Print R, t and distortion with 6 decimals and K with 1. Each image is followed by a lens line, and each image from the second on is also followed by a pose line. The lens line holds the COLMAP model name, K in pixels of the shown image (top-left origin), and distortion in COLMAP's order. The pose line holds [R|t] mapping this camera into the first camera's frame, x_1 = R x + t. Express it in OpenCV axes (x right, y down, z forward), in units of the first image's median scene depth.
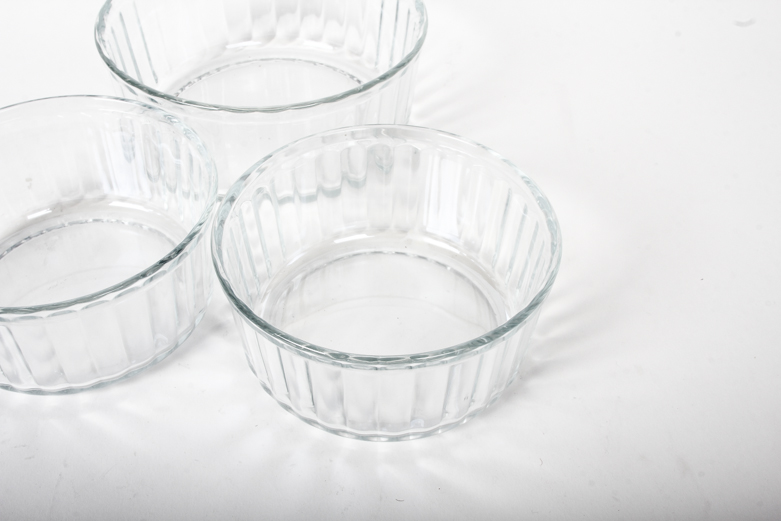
lens RADIAL K [[856.2, 0, 391.0], [0, 856.2, 262.2], [0, 0, 1]] dist [0.015567, 0.000000]
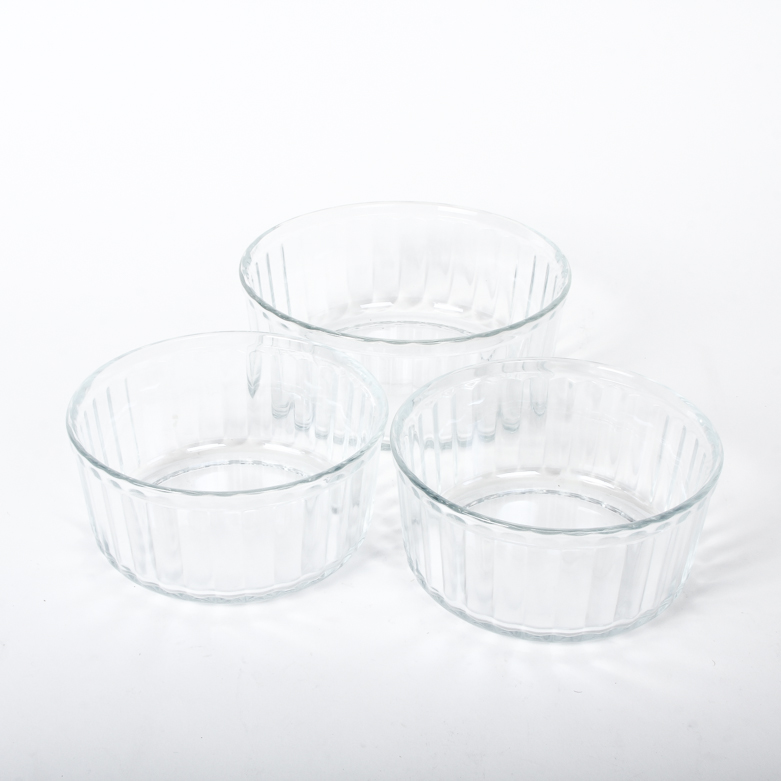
lens RADIAL K [[1355.9, 0, 390.6], [0, 1355.9, 390.4], [0, 0, 1]] dist [-0.122548, 0.000000]
pose [[0.999971, 0.006517, -0.004041, -0.168972], [-0.007373, 0.961860, -0.273444, 0.301466], [0.002105, 0.273466, 0.961879, -0.510536]]
